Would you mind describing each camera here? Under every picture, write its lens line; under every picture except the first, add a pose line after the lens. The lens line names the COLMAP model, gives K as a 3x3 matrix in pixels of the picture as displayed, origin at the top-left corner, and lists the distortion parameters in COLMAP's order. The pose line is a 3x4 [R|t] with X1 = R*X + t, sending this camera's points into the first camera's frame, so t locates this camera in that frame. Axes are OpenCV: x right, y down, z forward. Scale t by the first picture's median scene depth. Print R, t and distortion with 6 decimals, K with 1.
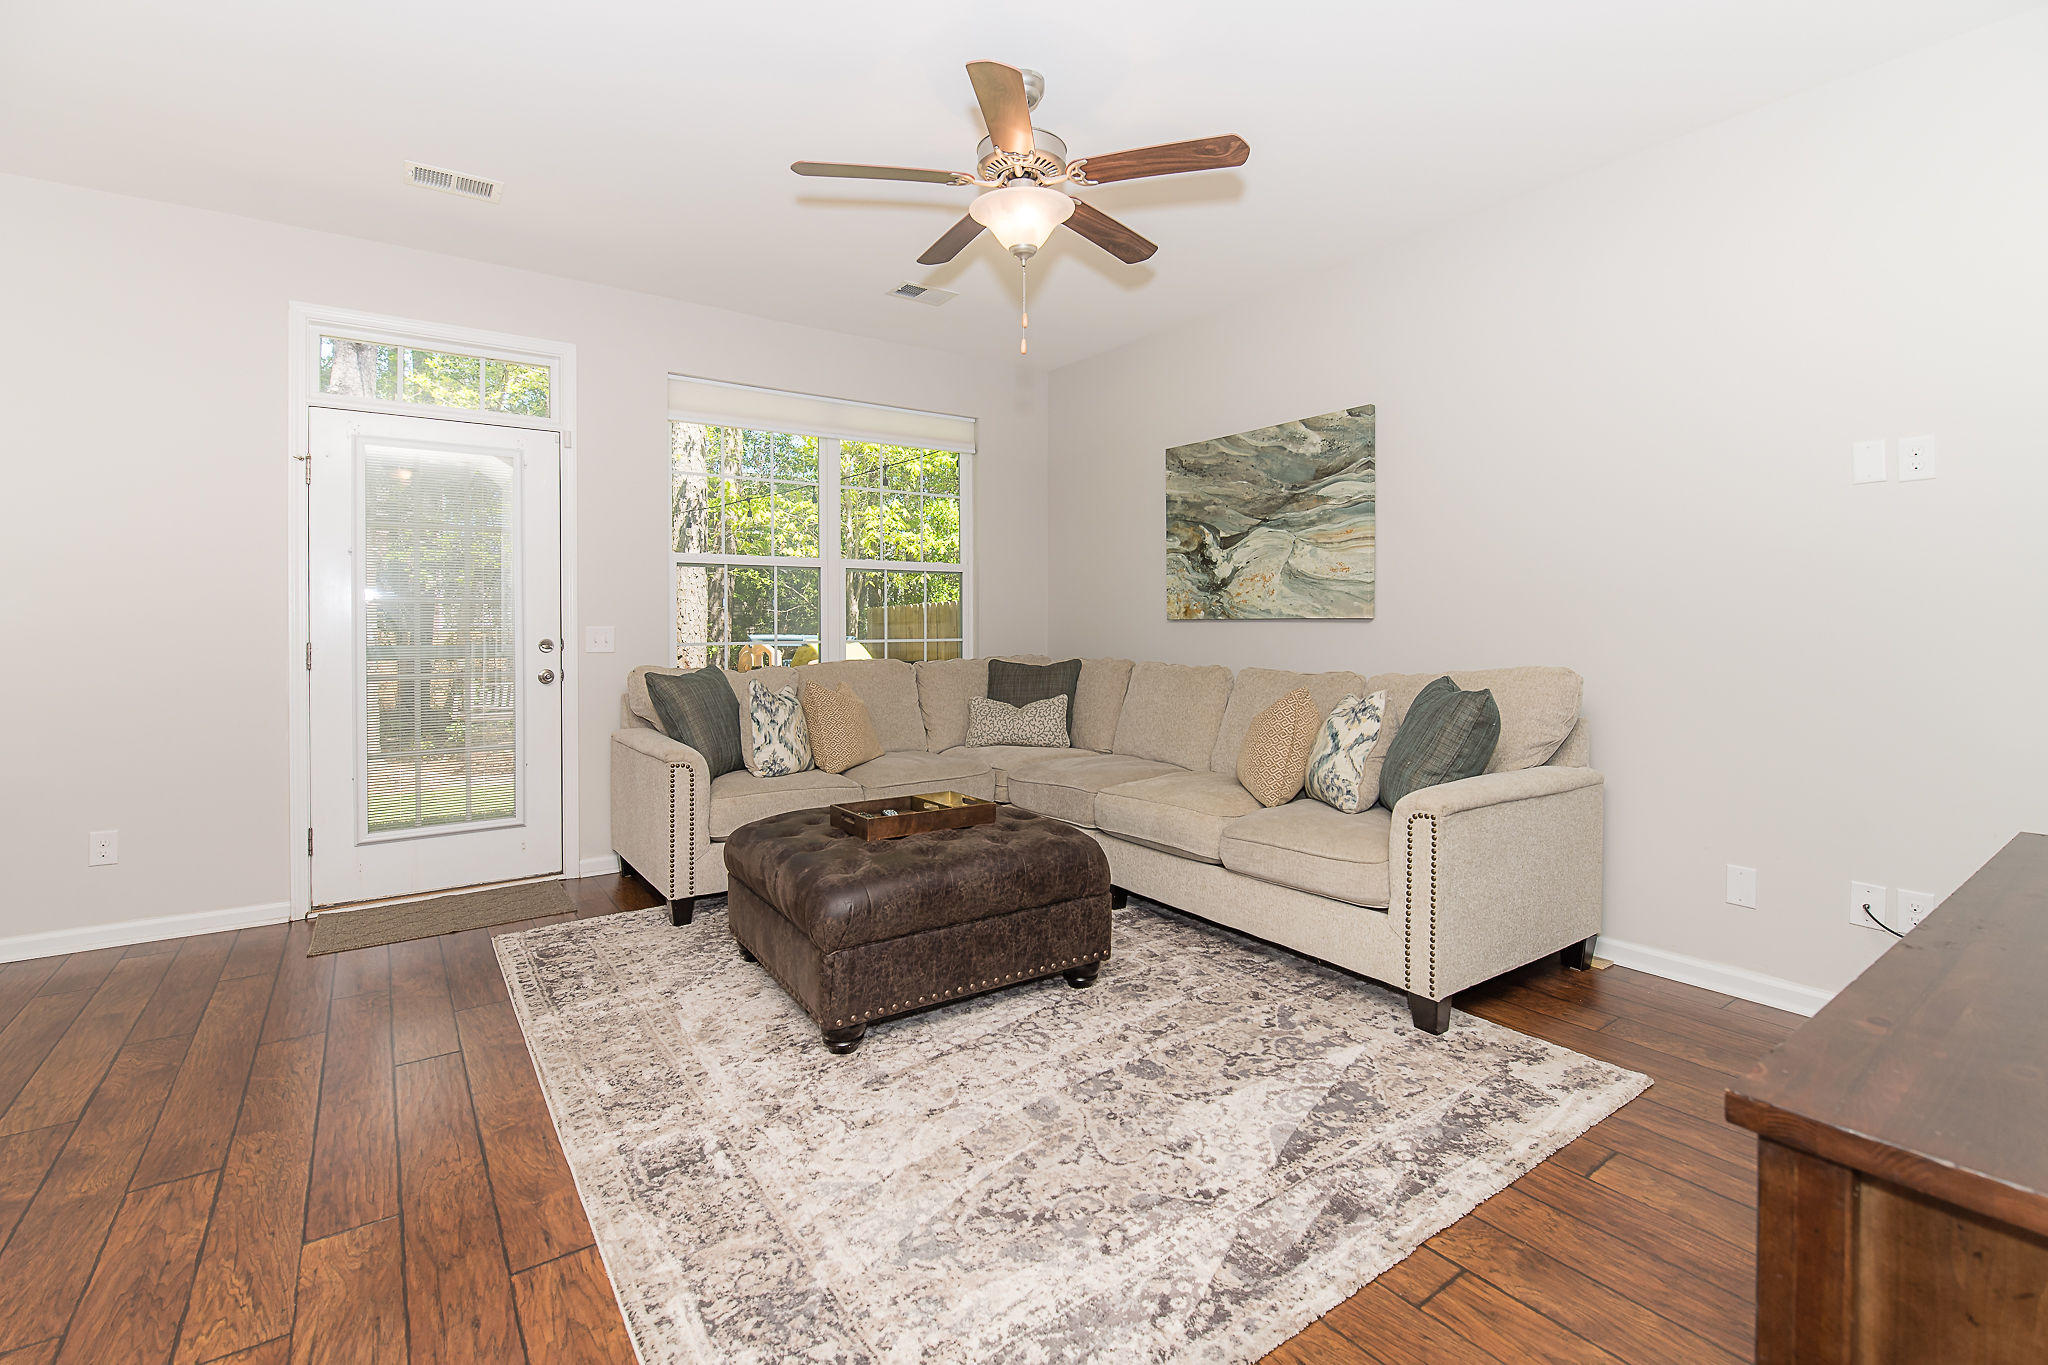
lens RADIAL K [[887.1, 0, 1052.8], [0, 887.1, 614.4], [0, 0, 1]] dist [-0.011270, -0.002994]
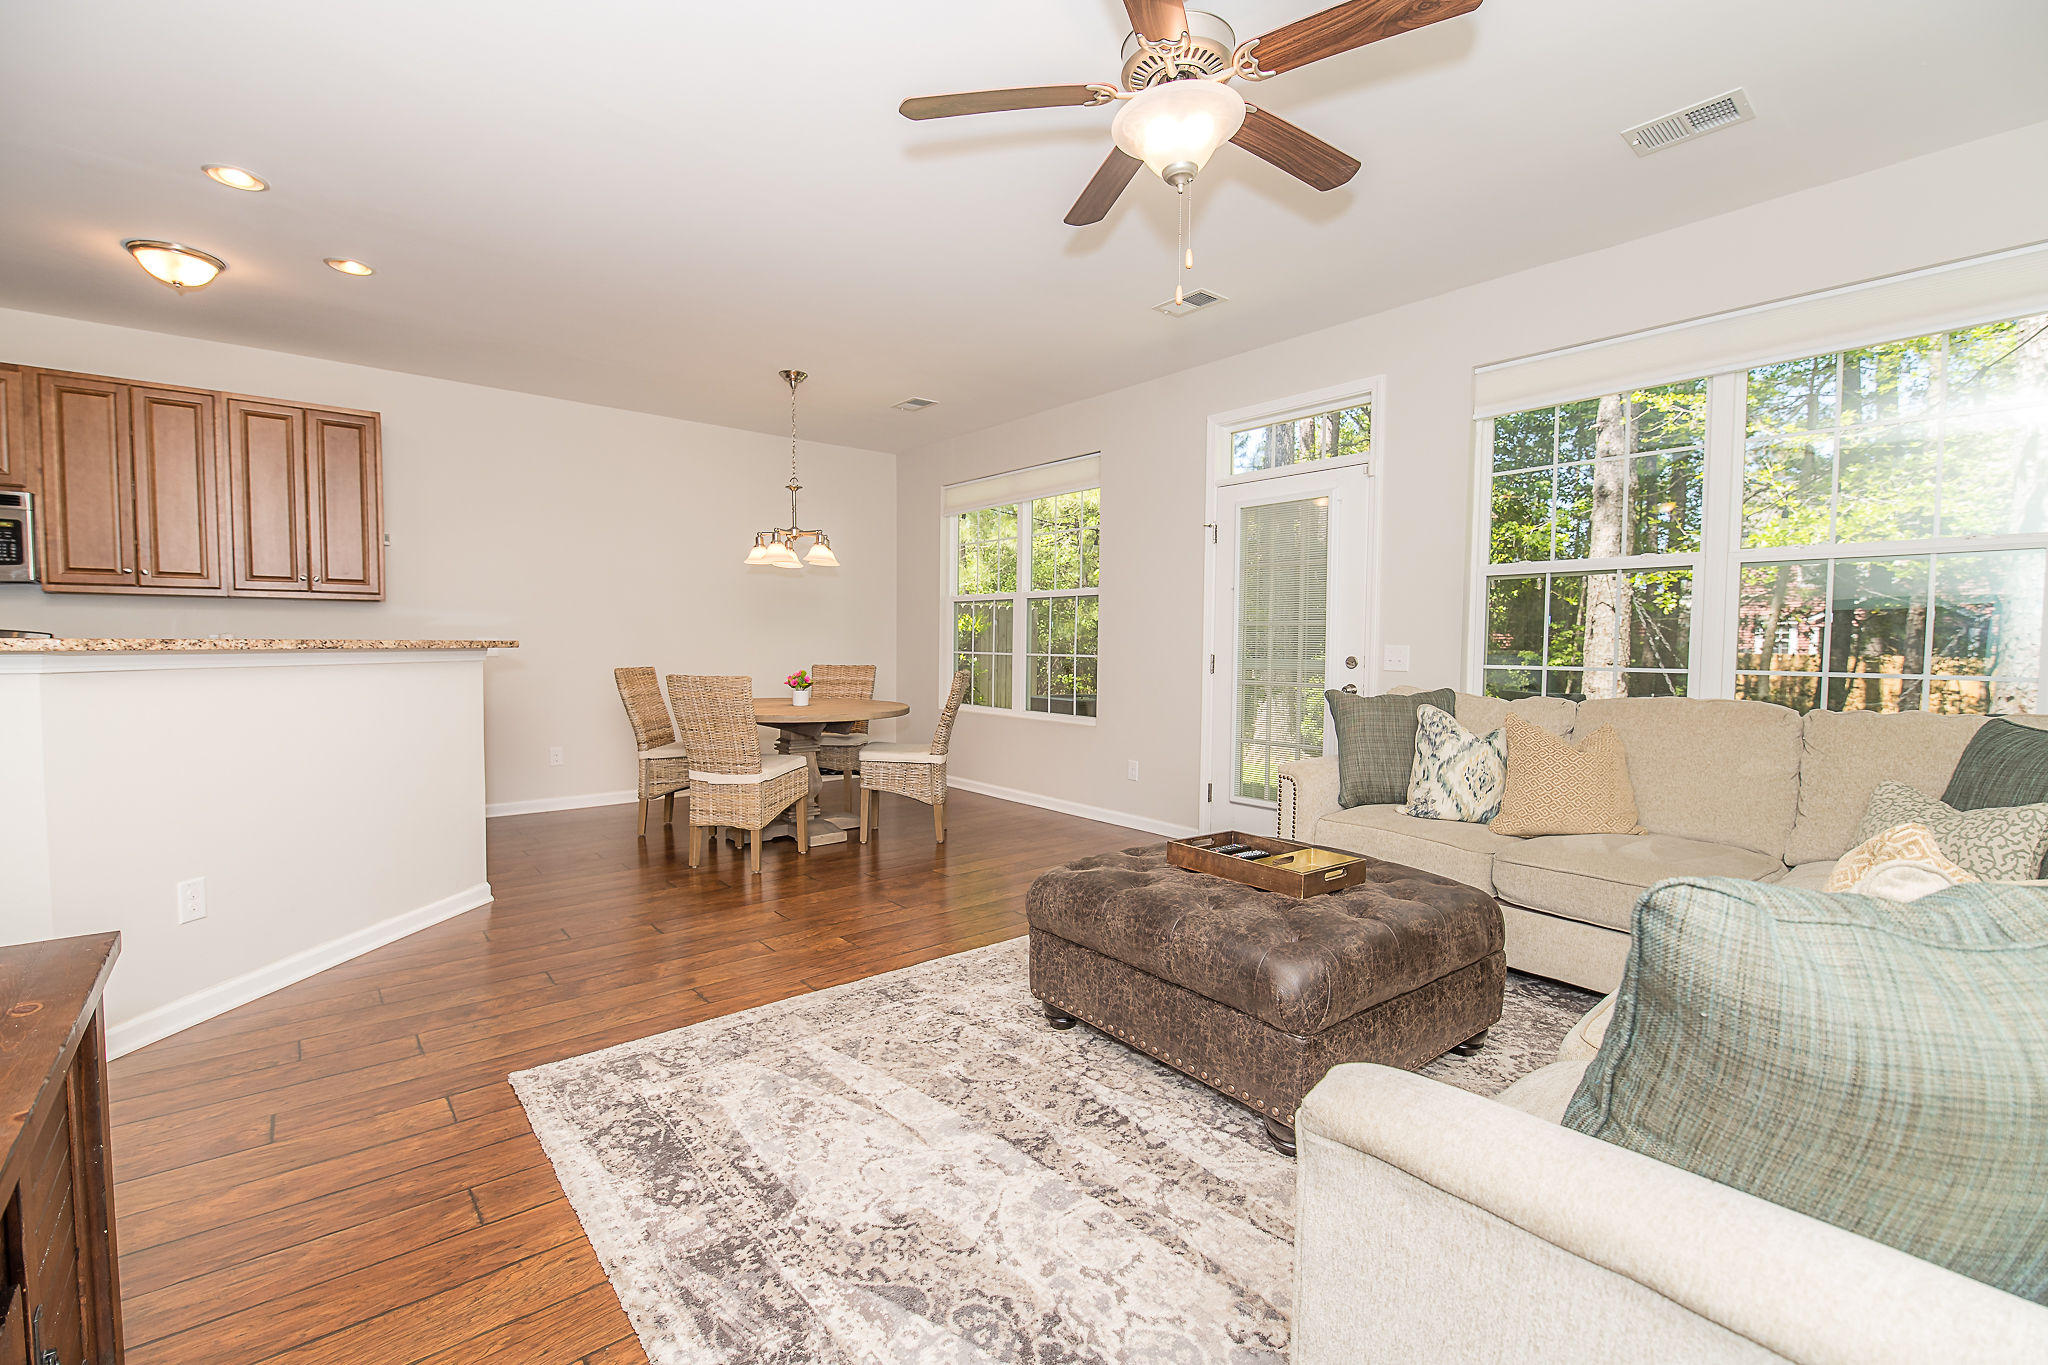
lens RADIAL K [[887.1, 0, 1020.0], [0, 887.1, 677.2], [0, 0, 1]] dist [-0.011270, -0.002994]
pose [[0.064775, 0.045422, -0.996866, 0.495230], [0.003418, 0.998948, 0.045739, 0.002822], [0.997894, -0.006370, 0.064552, 0.513404]]
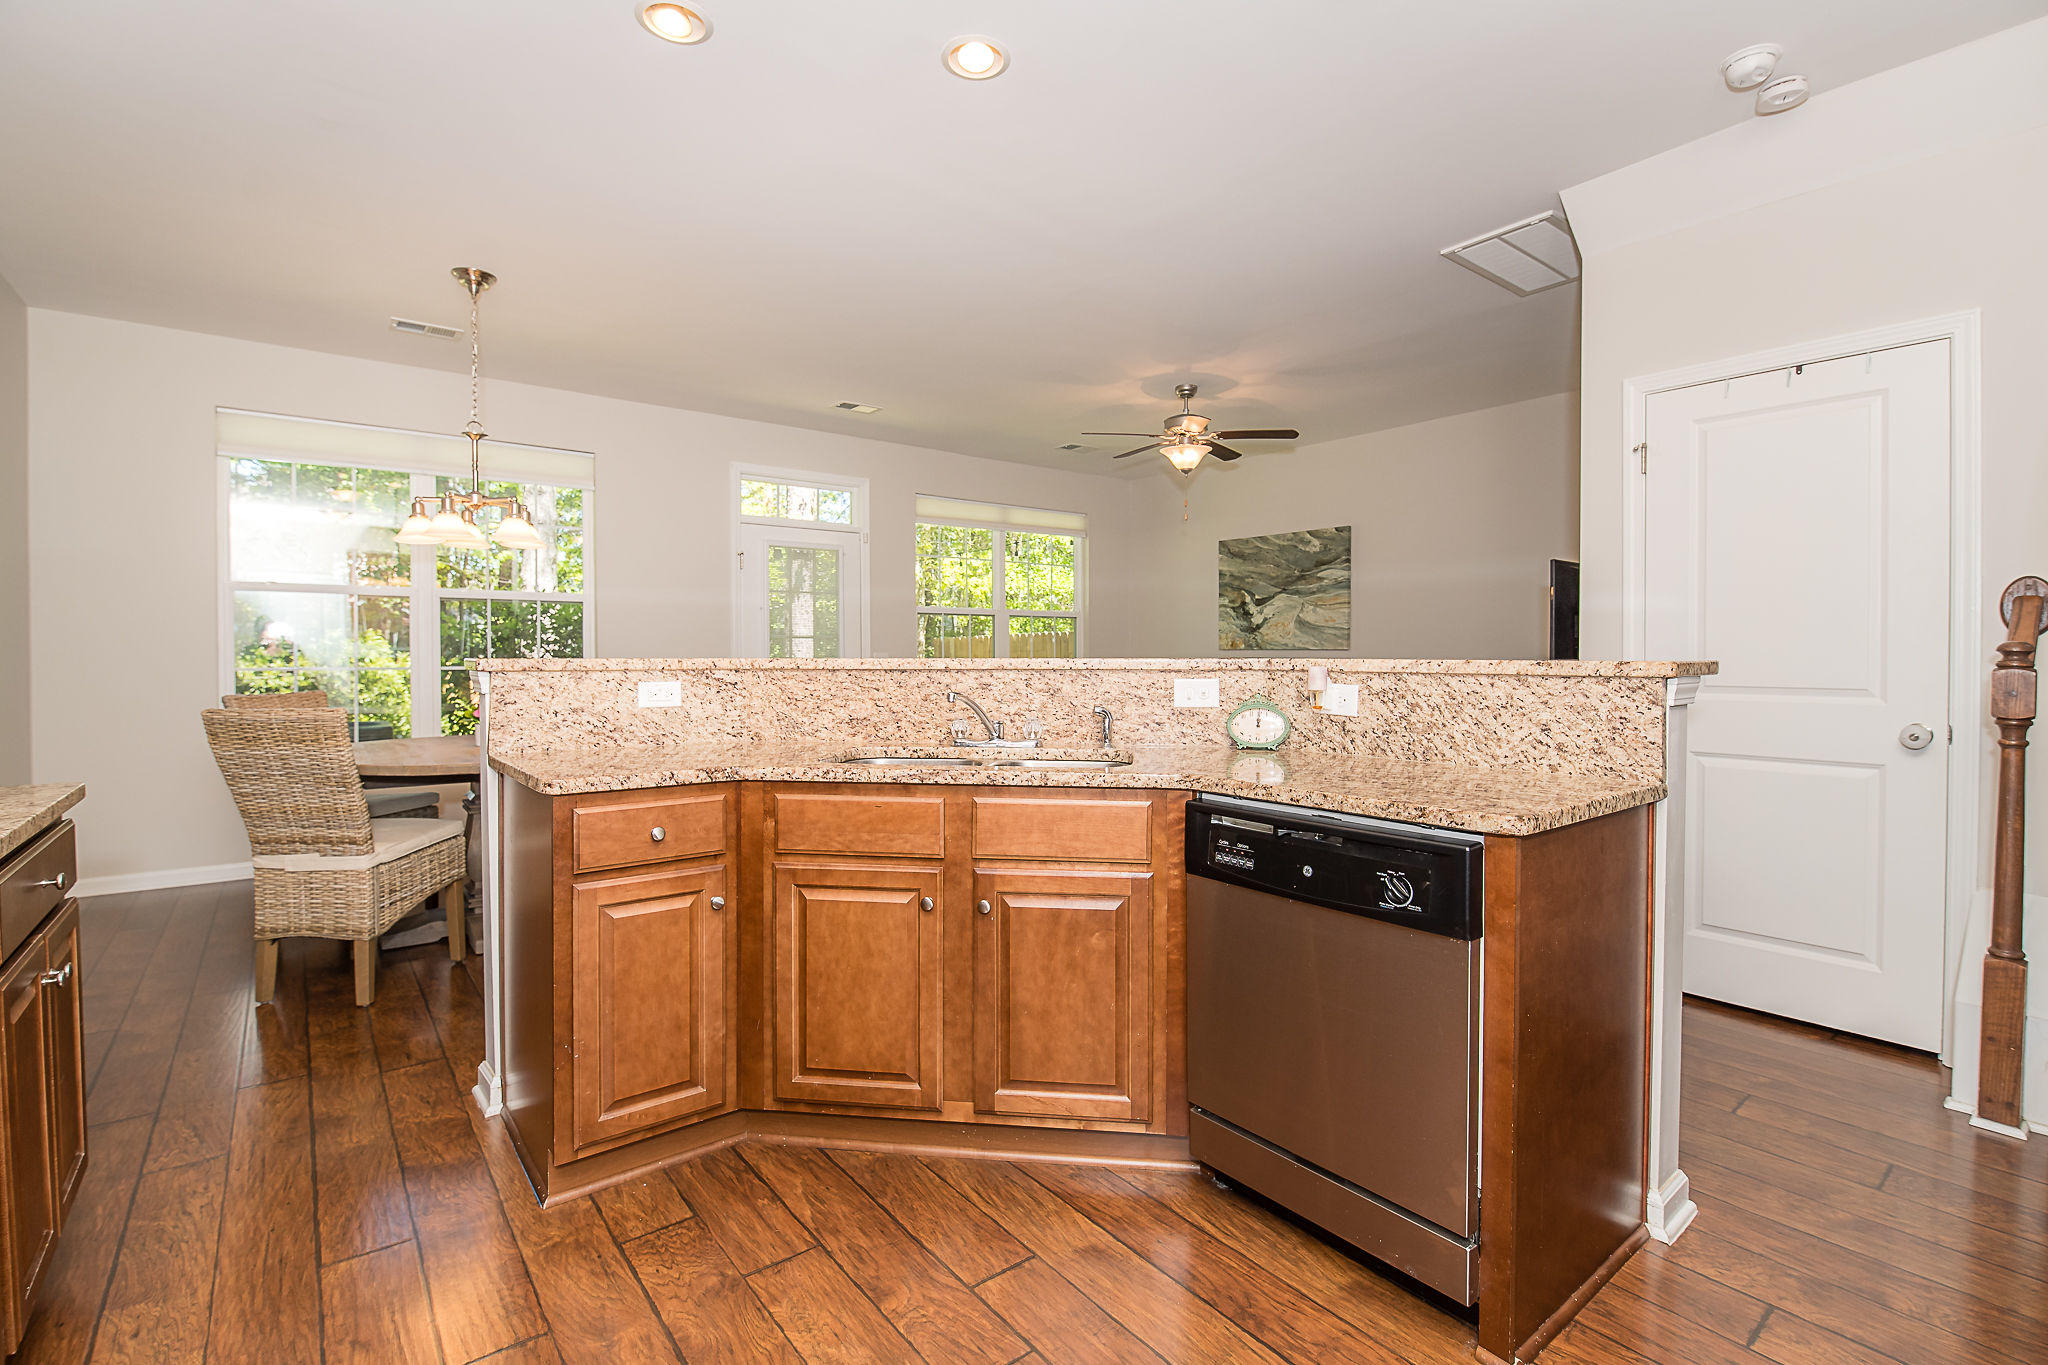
lens RADIAL K [[887.1, 0, 1039.7], [0, 887.1, 666.0], [0, 0, 1]] dist [-0.011270, -0.002994]
pose [[0.999763, 0.003946, 0.021397, -0.268874], [-0.004522, 0.999627, 0.026938, -0.006005], [-0.021283, -0.027028, 0.999408, -0.691476]]
